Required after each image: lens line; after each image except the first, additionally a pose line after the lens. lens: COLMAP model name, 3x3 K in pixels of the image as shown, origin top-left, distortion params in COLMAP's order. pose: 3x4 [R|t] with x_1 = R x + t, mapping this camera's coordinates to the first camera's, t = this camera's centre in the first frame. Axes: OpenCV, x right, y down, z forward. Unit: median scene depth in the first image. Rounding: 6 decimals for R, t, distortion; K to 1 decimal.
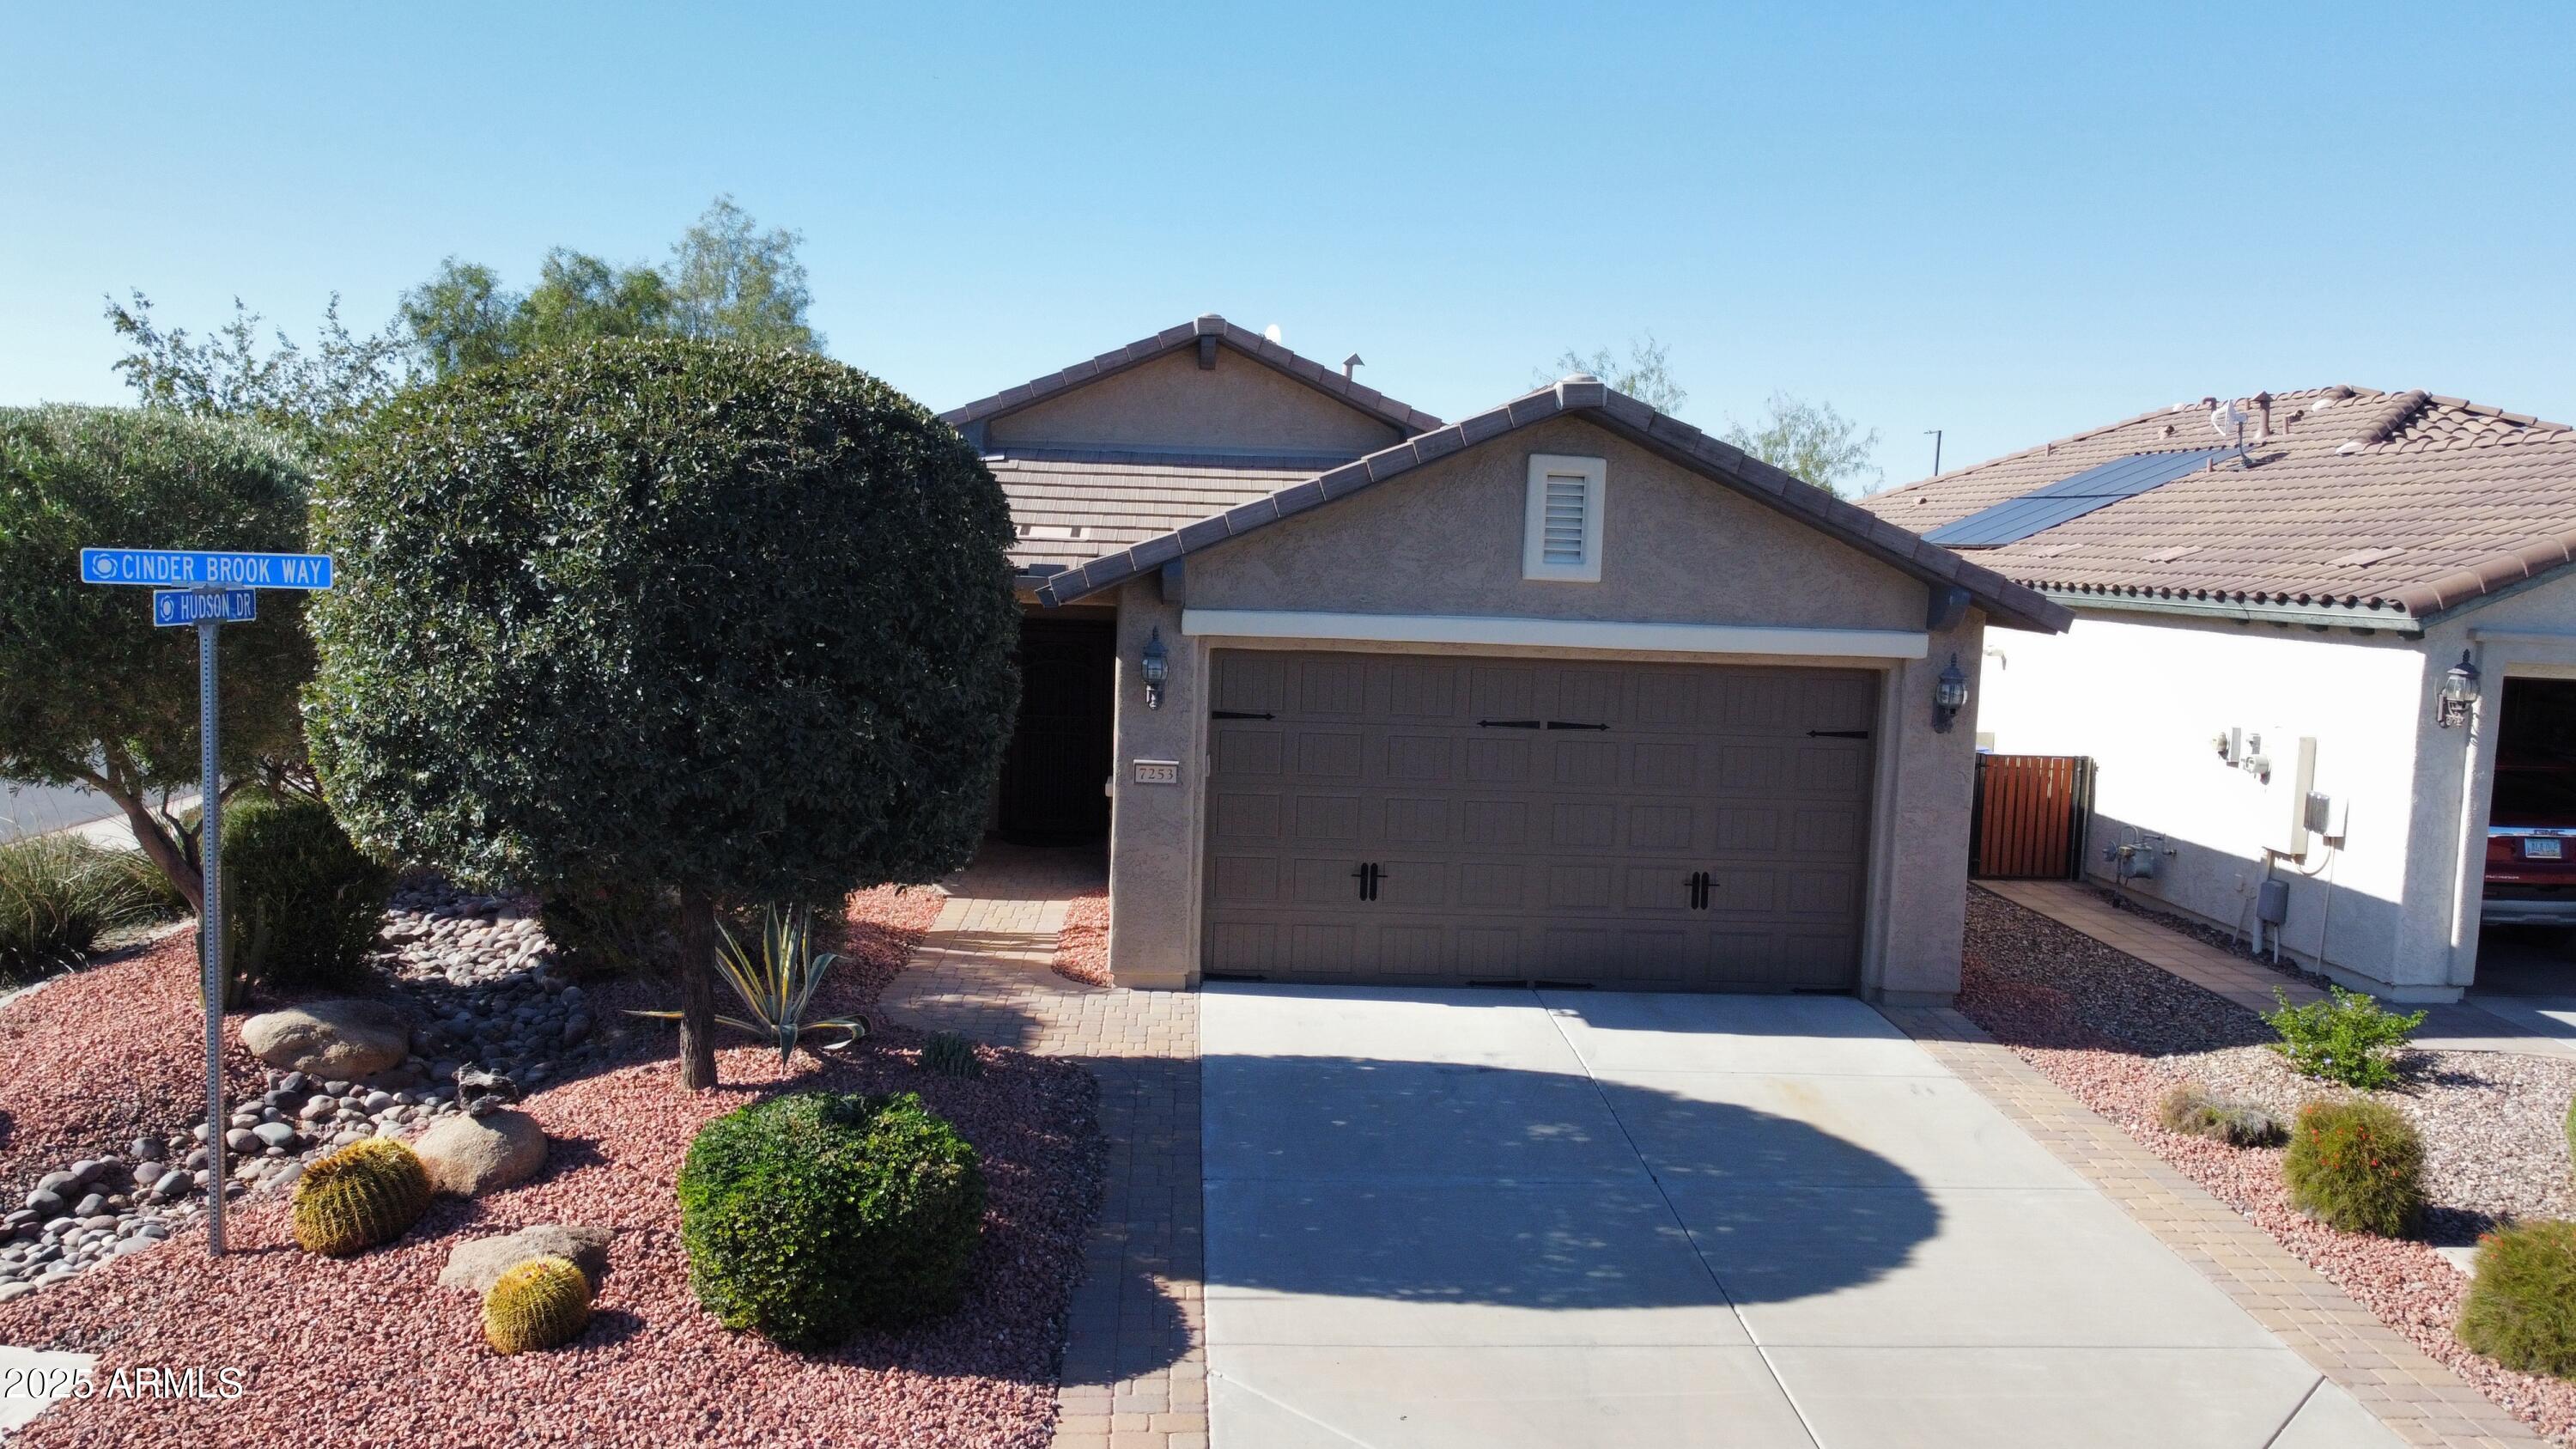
lens RADIAL K [[1952.7, 0, 1279.7], [0, 1952.7, 718.0], [0, 0, 1]] dist [-0.006726, 0.003611]
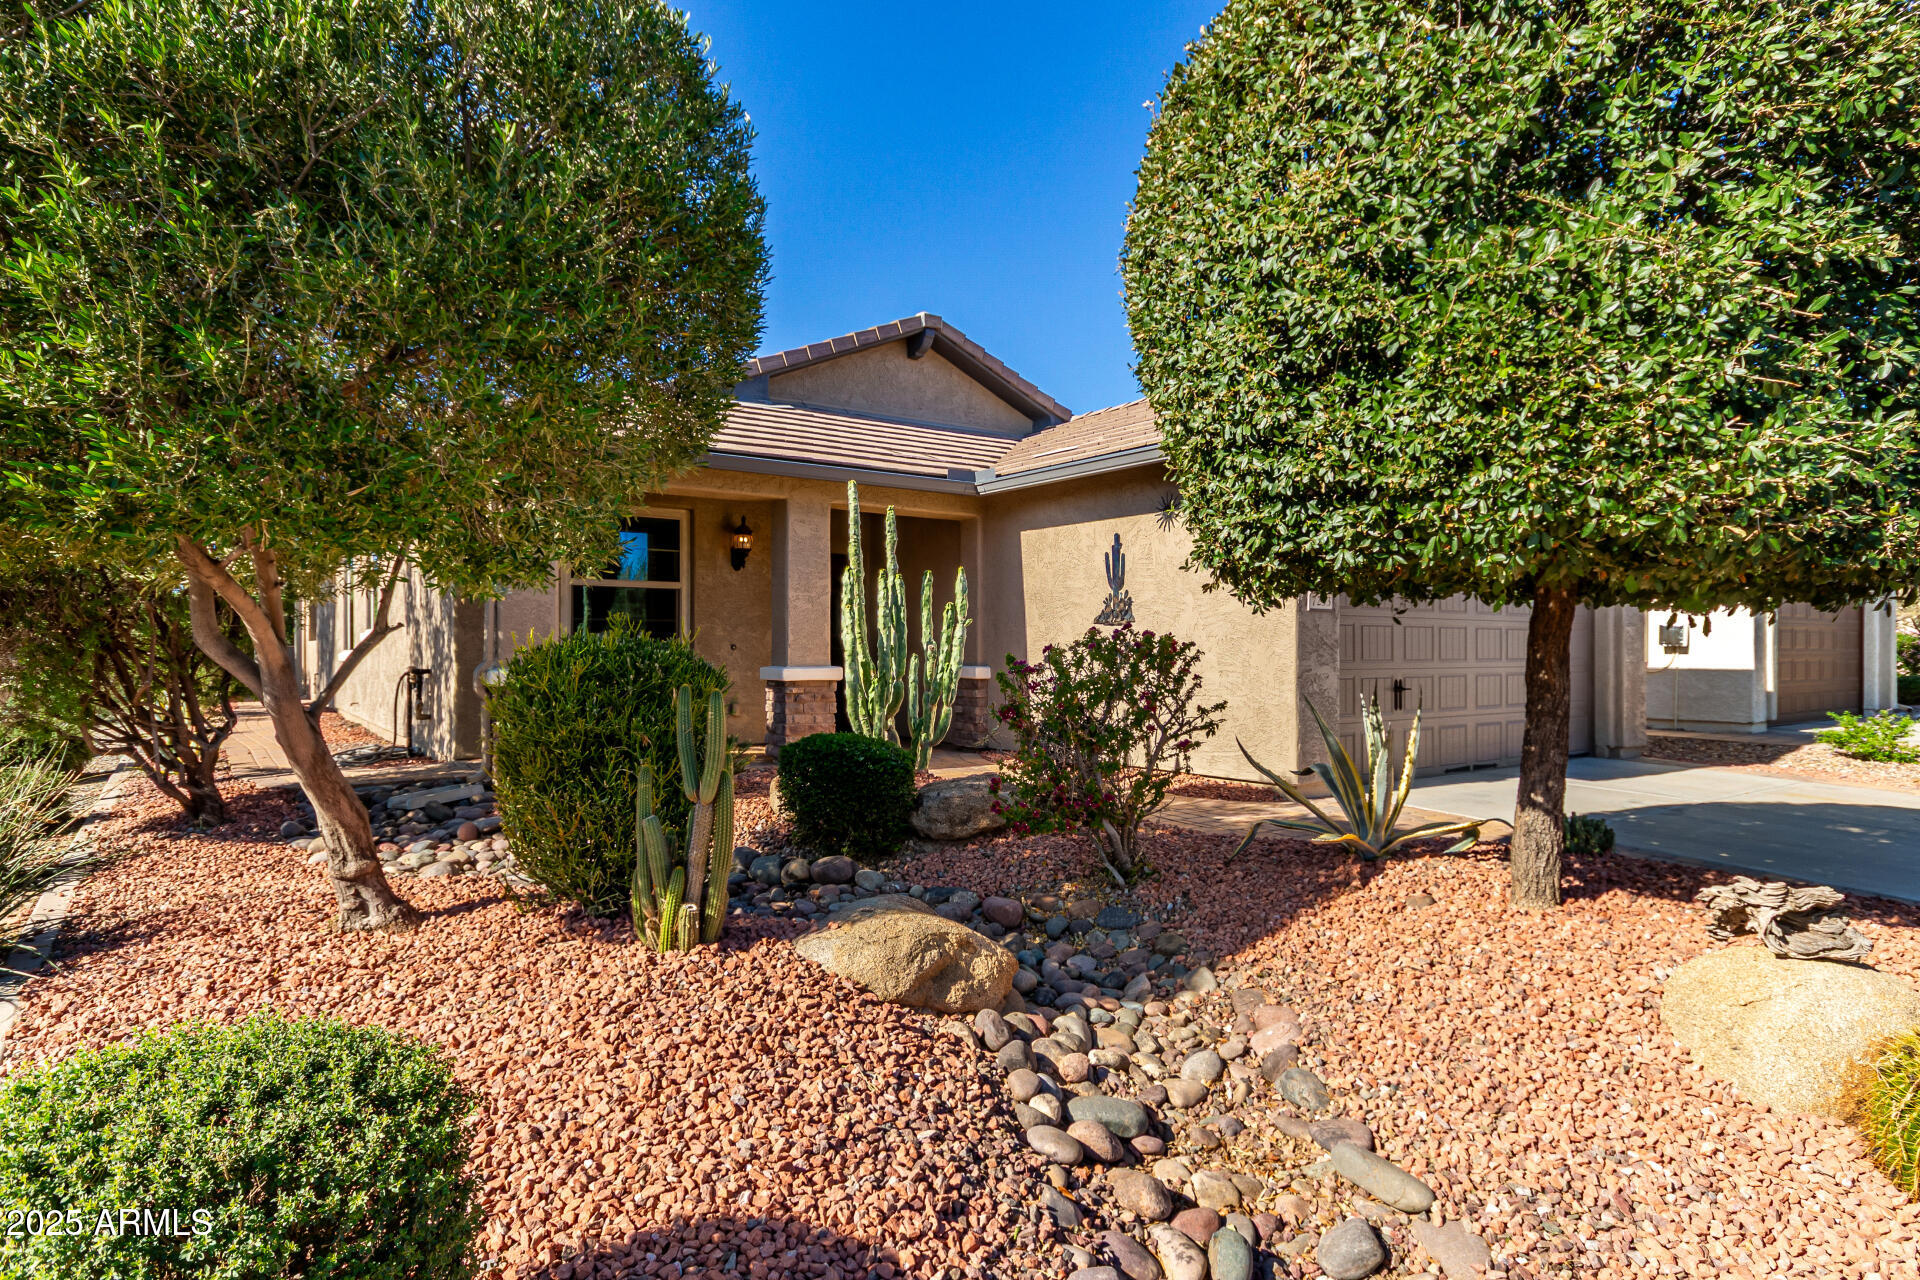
lens RADIAL K [[1071.4, 0, 955.9], [0, 1071.4, 642.4], [0, 0, 1]] dist [-0.005765, 0.006631]
pose [[0.843158, -0.030230, 0.536815, -0.572470], [0.076467, 0.995011, -0.064071, 0.076272], [-0.532200, 0.095071, 0.841264, 0.605383]]
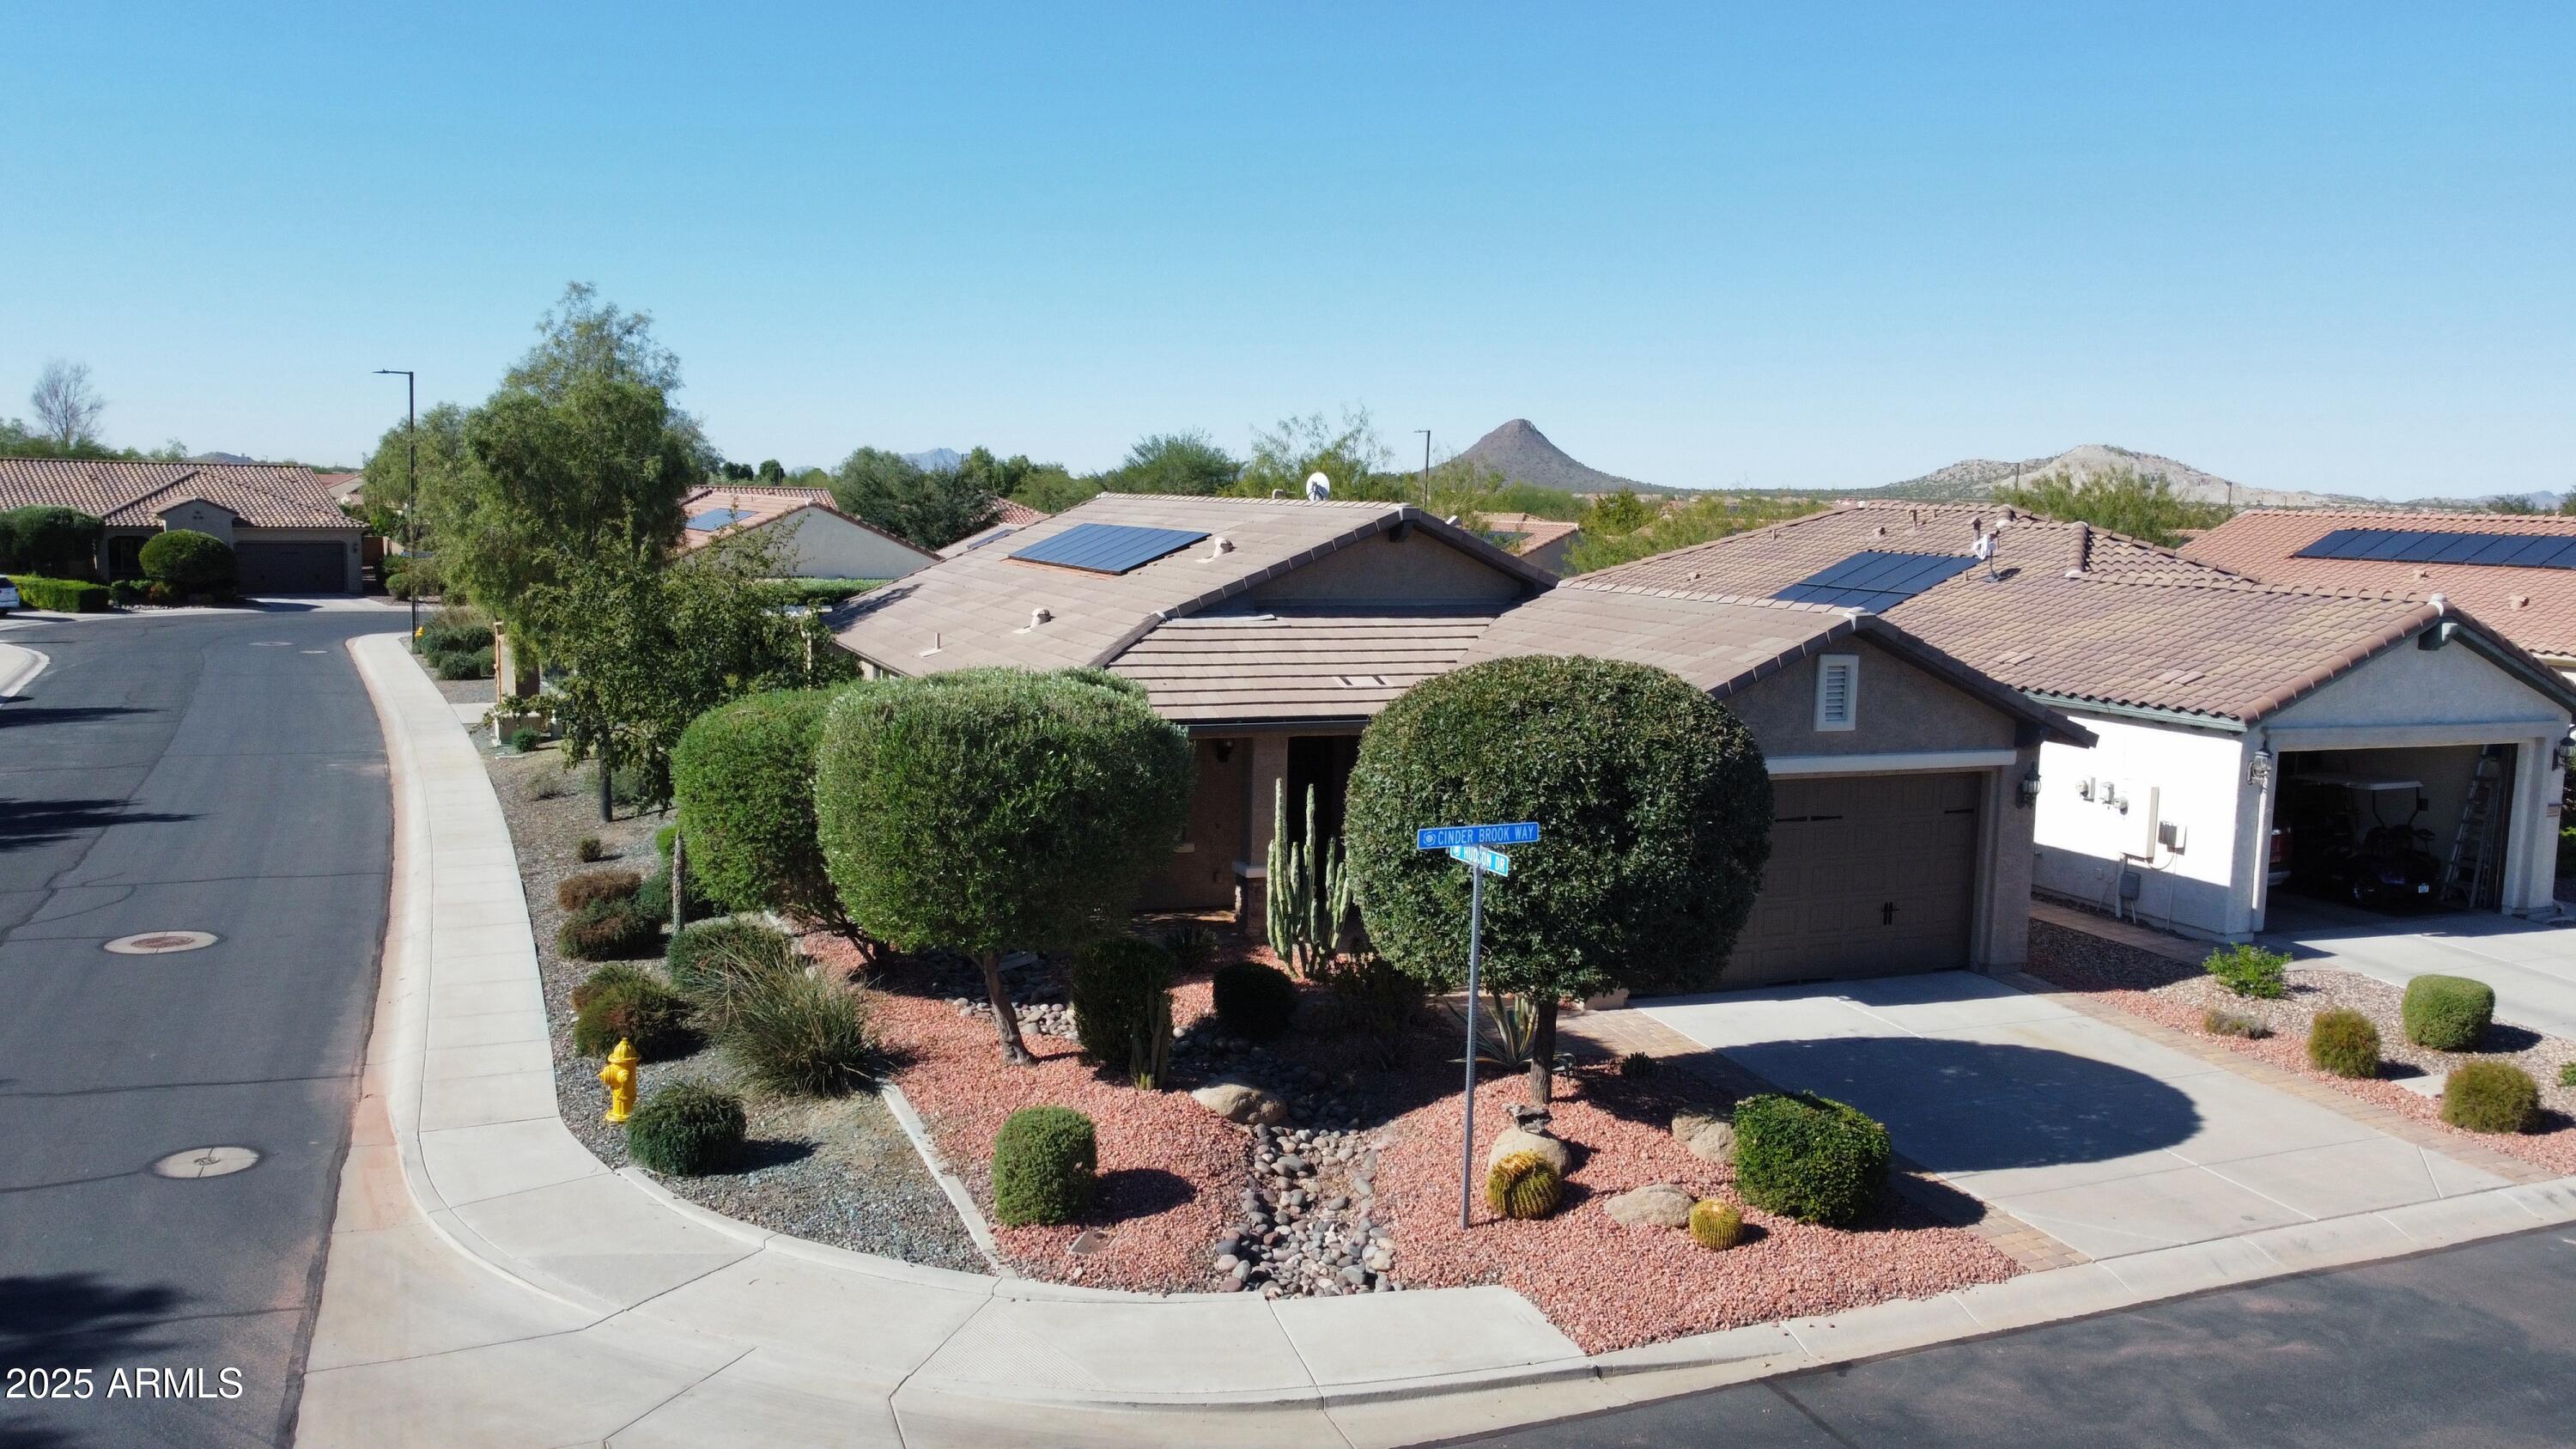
lens RADIAL K [[1952.7, 0, 1272.0], [0, 1952.7, 725.0], [0, 0, 1]] dist [-0.006726, 0.003611]
pose [[0.944879, -0.051882, 0.323284, -0.816490], [0.040631, 0.998314, 0.041459, -0.161894], [-0.324890, -0.026038, 0.945393, -0.368497]]
